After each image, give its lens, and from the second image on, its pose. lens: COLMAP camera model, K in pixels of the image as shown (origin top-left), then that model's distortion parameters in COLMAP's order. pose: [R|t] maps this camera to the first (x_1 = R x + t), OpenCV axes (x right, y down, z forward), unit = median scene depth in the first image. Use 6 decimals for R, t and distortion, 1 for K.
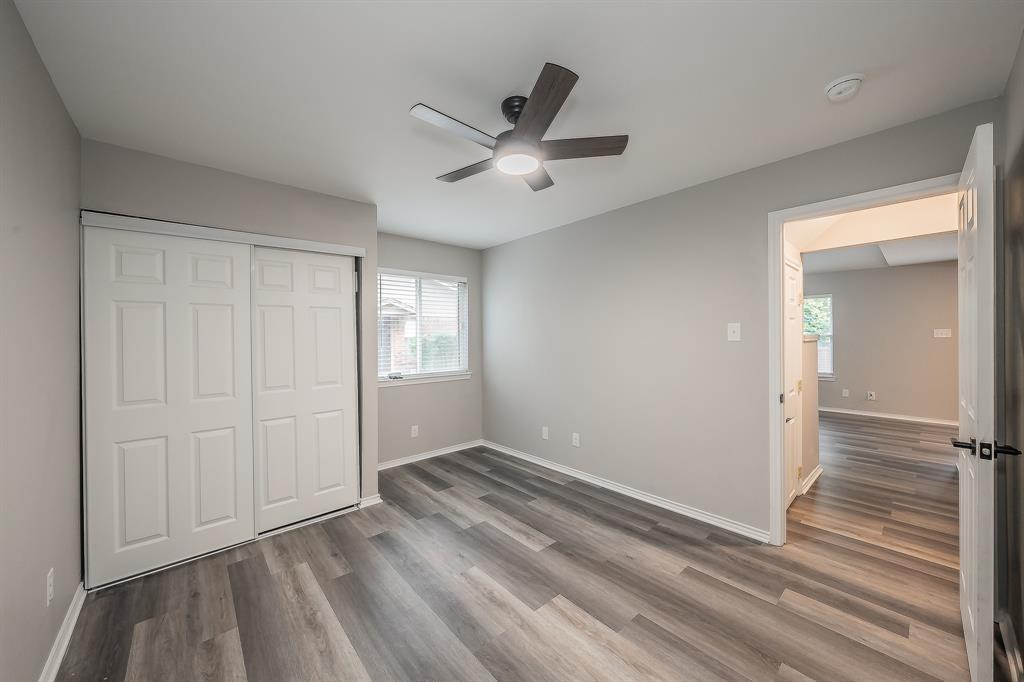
lens RADIAL K [[383.7, 0, 512.0], [0, 383.7, 341.0], [0, 0, 1]] dist [0.000107, -0.000171]
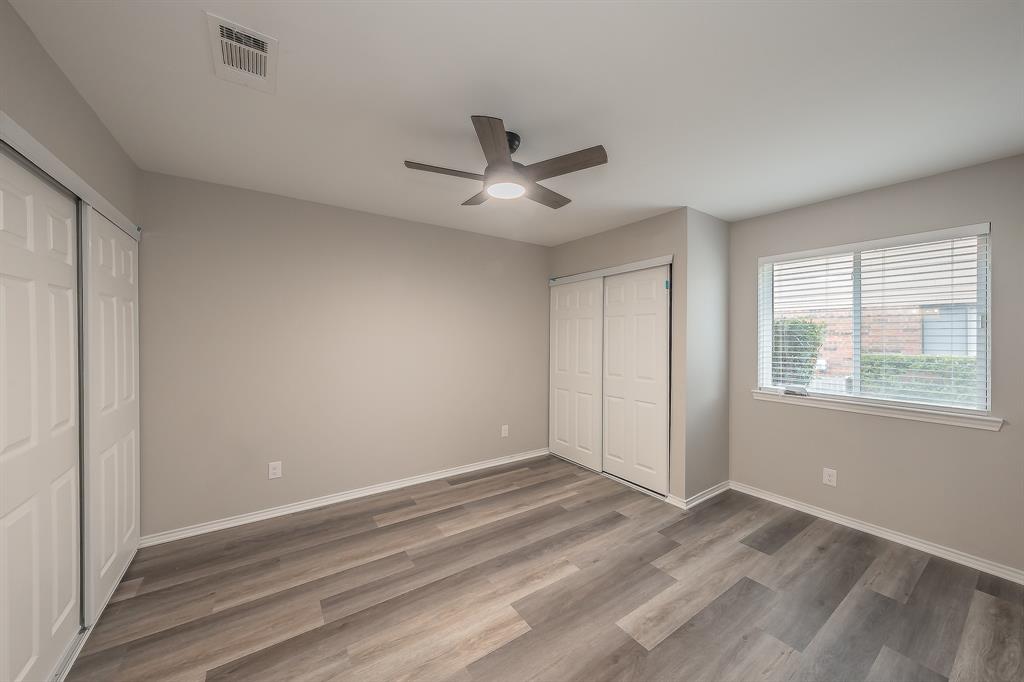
lens RADIAL K [[362.2, 0, 512.0], [0, 362.2, 341.0], [0, 0, 1]] dist [0.000468, 0.000098]
pose [[-0.137839, 0.024777, -0.990145, 0.739239], [-0.015781, 0.999505, 0.027208, -0.030305], [0.990329, 0.019375, -0.137380, 0.815719]]
